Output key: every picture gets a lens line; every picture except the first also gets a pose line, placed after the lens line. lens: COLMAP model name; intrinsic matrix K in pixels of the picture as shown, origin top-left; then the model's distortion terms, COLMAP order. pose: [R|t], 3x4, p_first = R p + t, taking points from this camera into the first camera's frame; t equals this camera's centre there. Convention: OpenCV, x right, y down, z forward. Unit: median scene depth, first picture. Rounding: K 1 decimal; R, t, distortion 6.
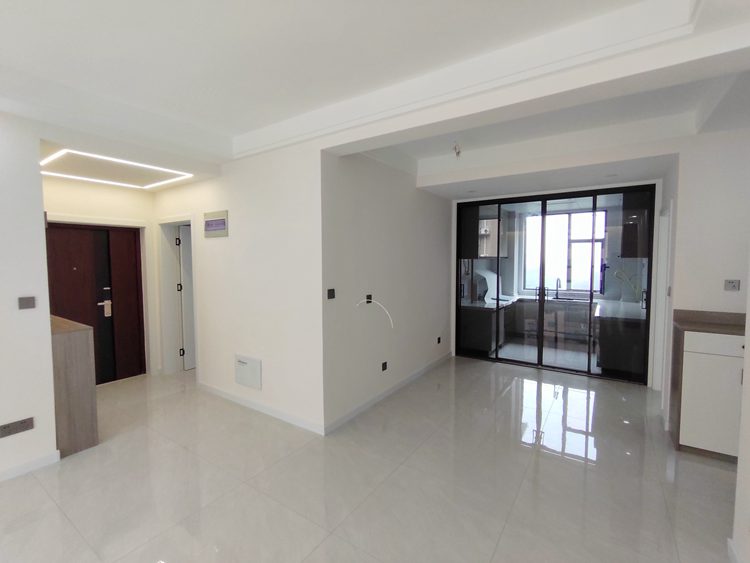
lens RADIAL K [[347.4, 0, 374.1], [0, 347.4, 282.0], [0, 0, 1]] dist [0.016755, 0.000208]
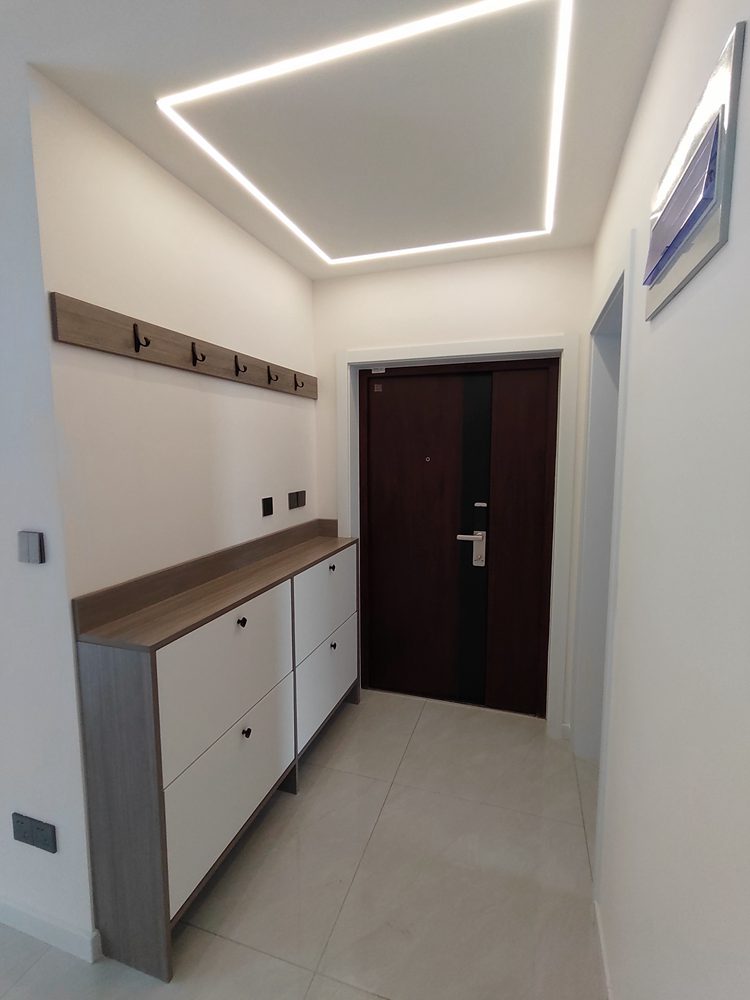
lens RADIAL K [[463.2, 0, 372.5], [0, 463.2, 502.4], [0, 0, 1]] dist [0.016755, 0.000208]
pose [[0.256055, 0.100989, -0.961373, -0.228242], [-0.048031, 0.994629, 0.091690, -0.032176], [0.965468, 0.022698, 0.259530, 0.714525]]
